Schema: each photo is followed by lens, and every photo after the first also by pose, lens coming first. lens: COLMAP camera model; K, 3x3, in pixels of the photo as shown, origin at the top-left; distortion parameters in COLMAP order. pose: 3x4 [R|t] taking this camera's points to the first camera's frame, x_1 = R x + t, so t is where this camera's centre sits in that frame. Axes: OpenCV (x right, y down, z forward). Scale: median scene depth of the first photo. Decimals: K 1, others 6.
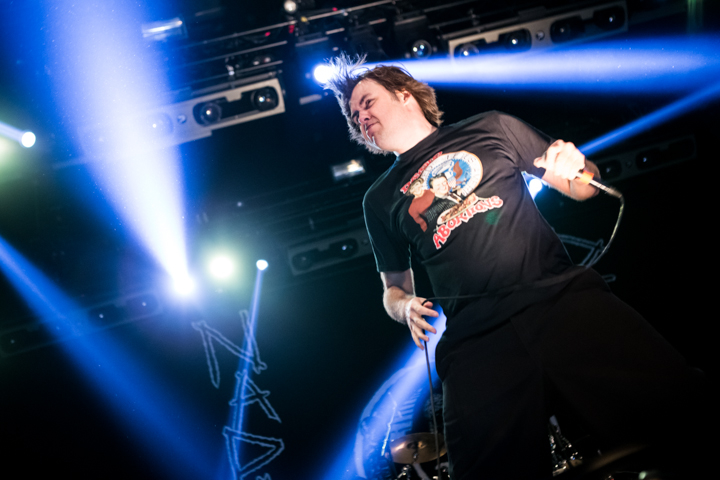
lens RADIAL K [[819.4, 0, 360.0], [0, 819.4, 246.1], [0, 0, 1]] dist [-0.015720, 0.000000]
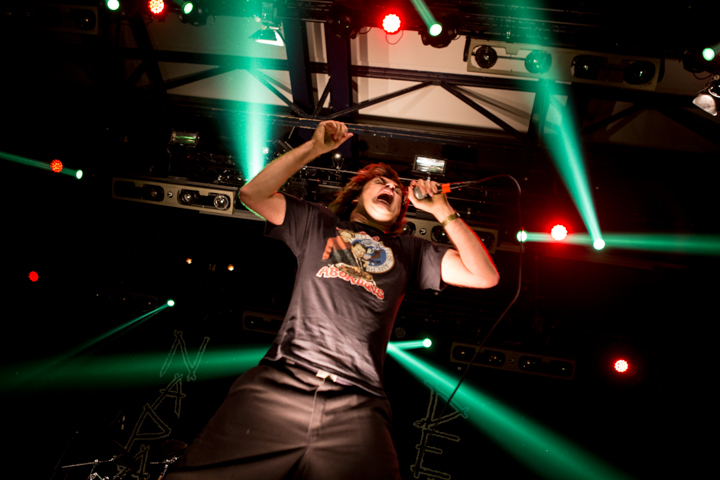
lens RADIAL K [[592.5, 0, 362.1], [0, 592.5, 244.9], [0, 0, 1]] dist [-0.053961, 0.001392]
pose [[0.869226, 0.366440, -0.331914, 0.362239], [-0.409021, 0.910108, -0.066376, -0.107242], [0.277755, 0.193456, 0.940971, 0.068279]]
